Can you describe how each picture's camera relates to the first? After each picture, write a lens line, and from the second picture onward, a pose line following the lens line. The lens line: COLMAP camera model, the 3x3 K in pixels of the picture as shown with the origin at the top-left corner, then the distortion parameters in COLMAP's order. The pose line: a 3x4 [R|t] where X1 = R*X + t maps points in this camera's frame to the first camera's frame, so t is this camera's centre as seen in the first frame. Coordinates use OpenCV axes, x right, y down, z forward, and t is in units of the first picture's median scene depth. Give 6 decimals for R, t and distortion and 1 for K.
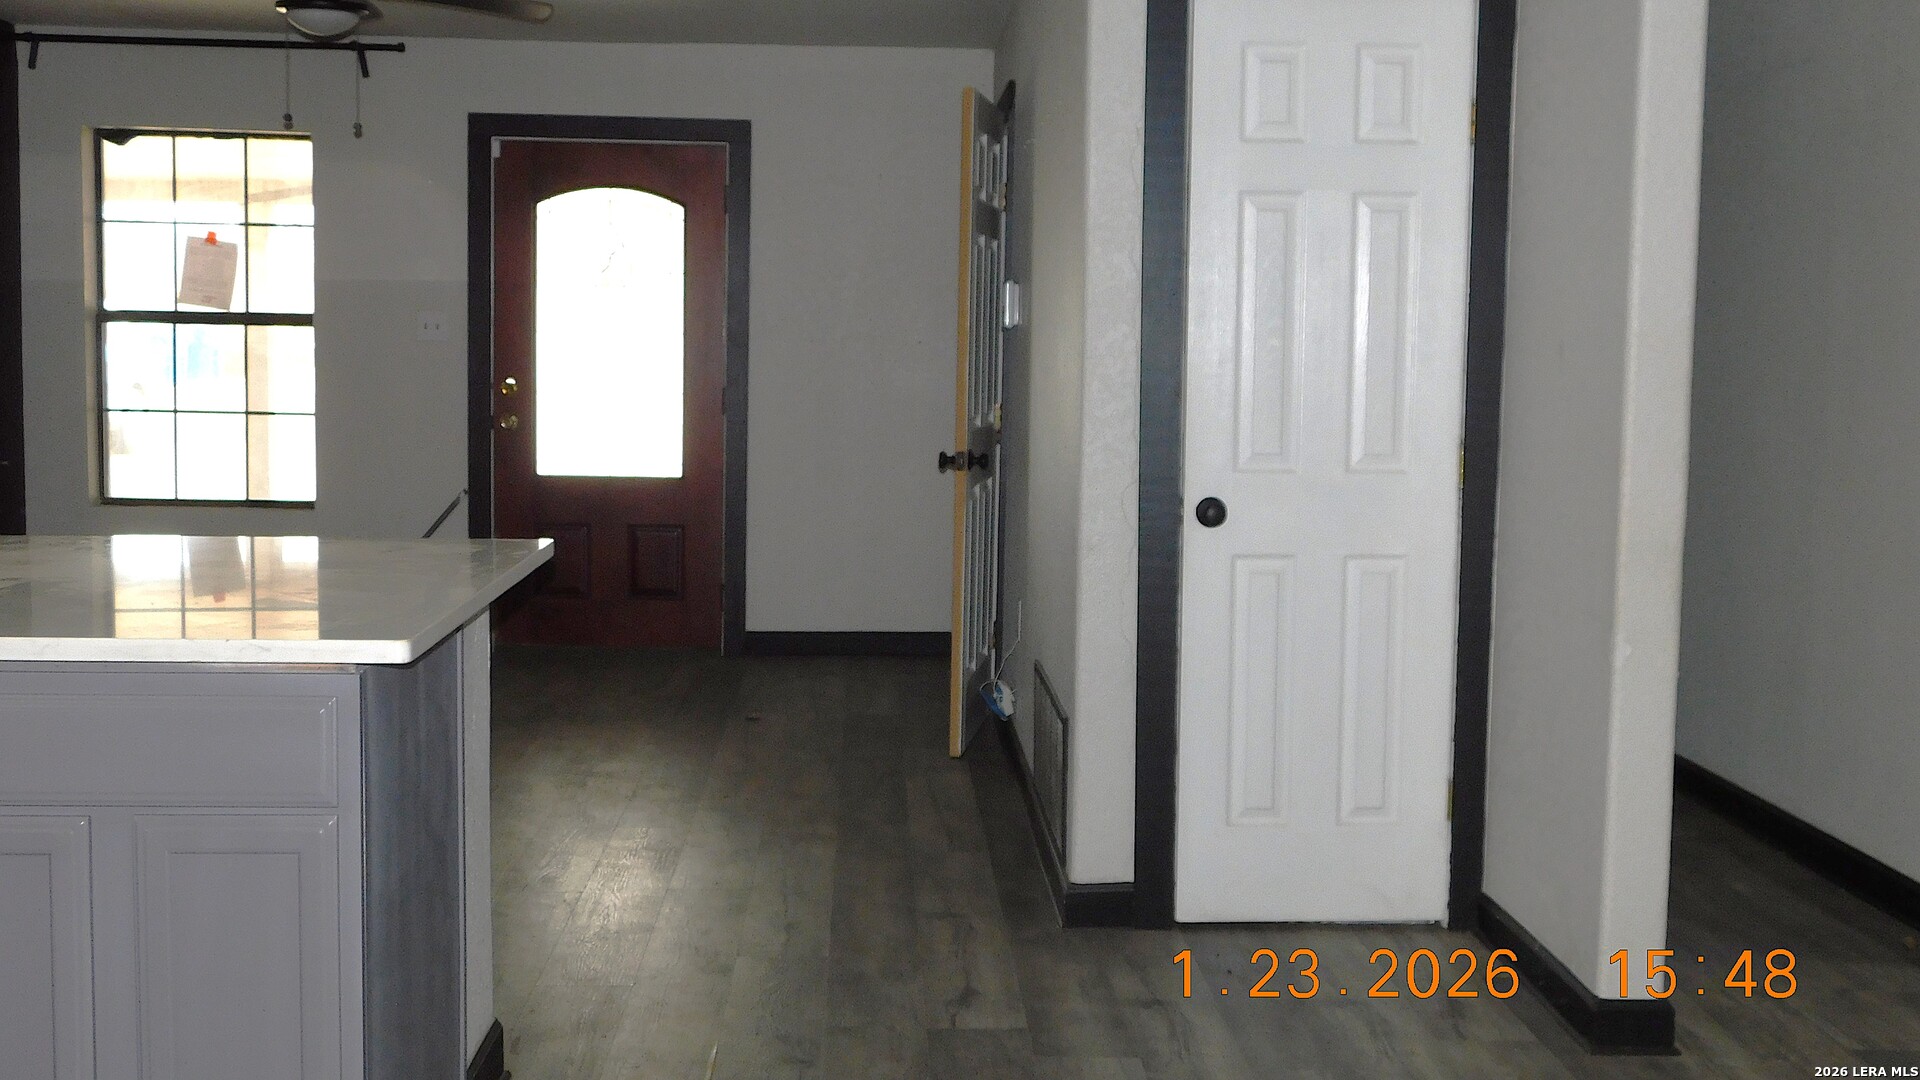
lens RADIAL K [[1973.2, 0, 959.5], [0, 1973.2, 533.2], [0, 0, 1]] dist [-0.047689, 0.000000]
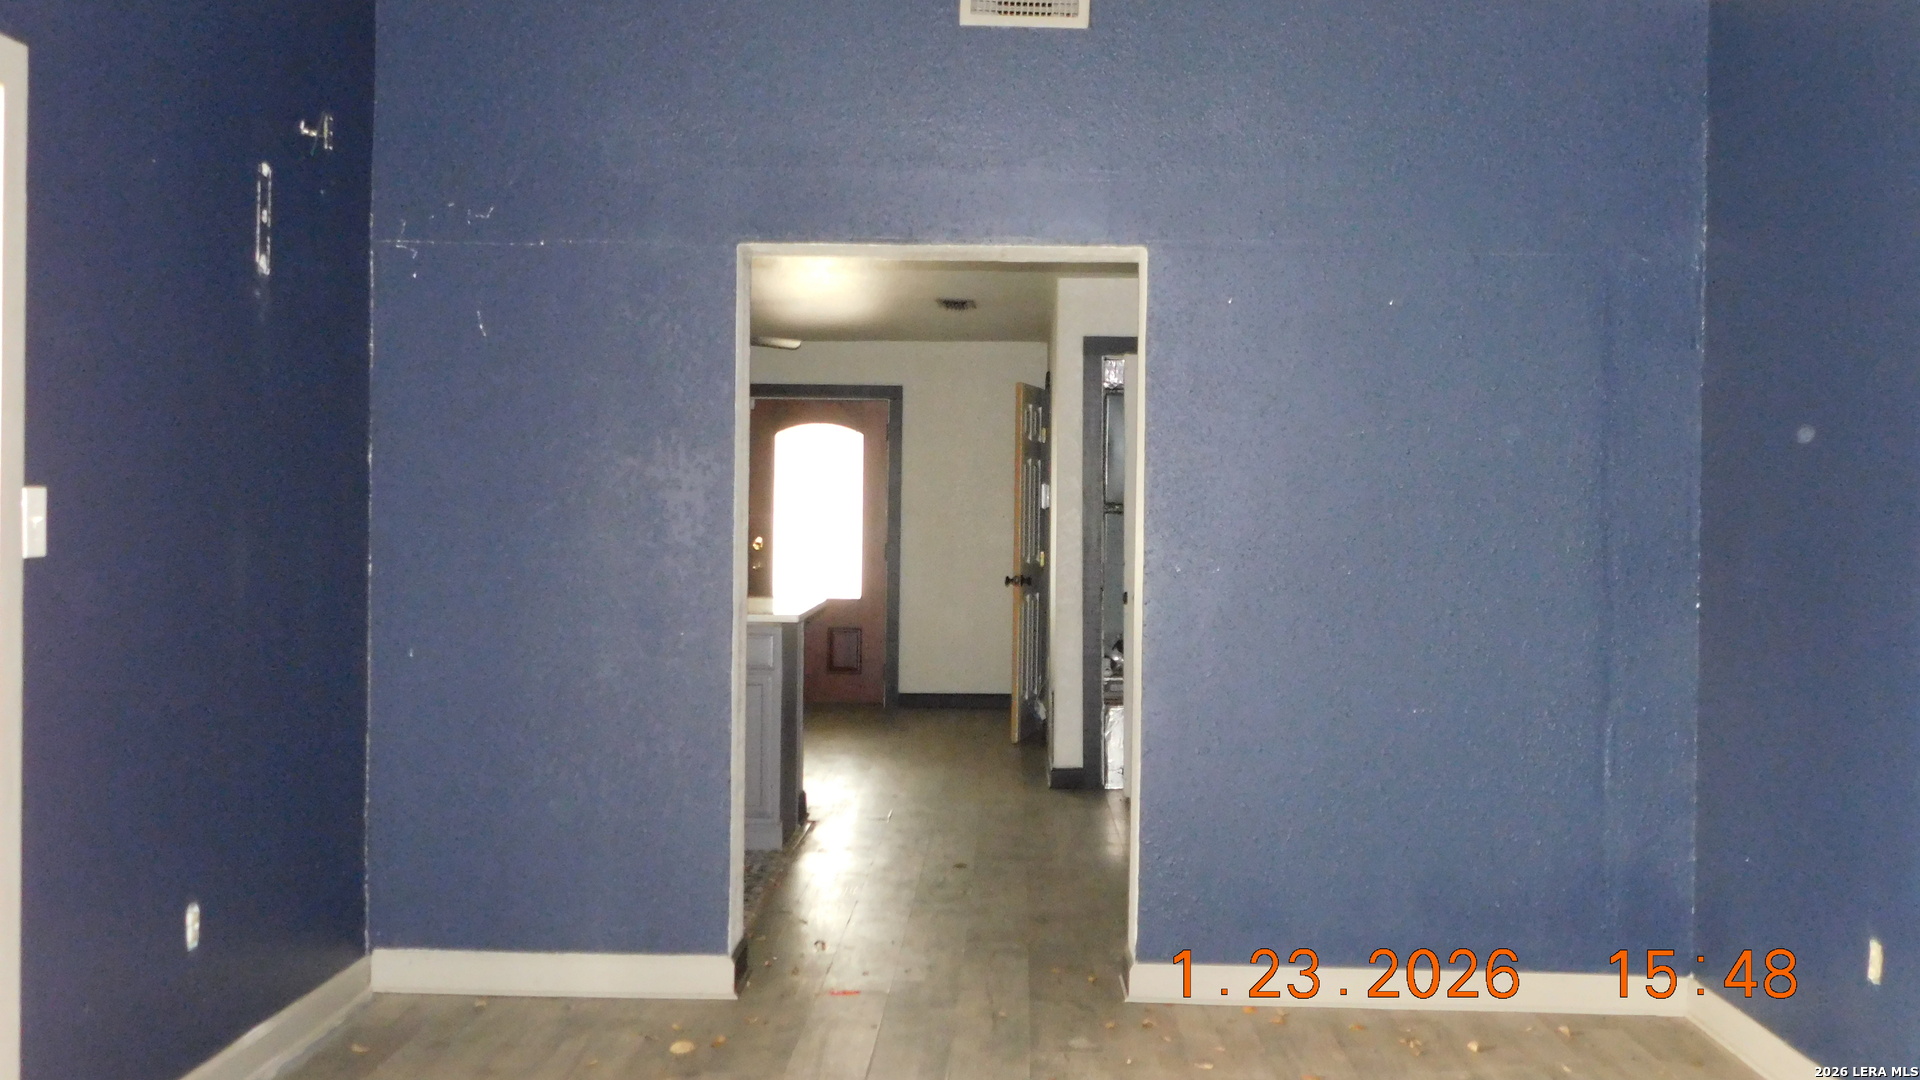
lens RADIAL K [[1973.2, 0, 961.2], [0, 1973.2, 541.2], [0, 0, 1]] dist [-0.047689, 0.000000]
pose [[0.997466, -0.006000, -0.070892, 0.077009], [0.000327, 0.996814, -0.079755, 0.071396], [0.071144, 0.079530, 0.994290, -0.814062]]
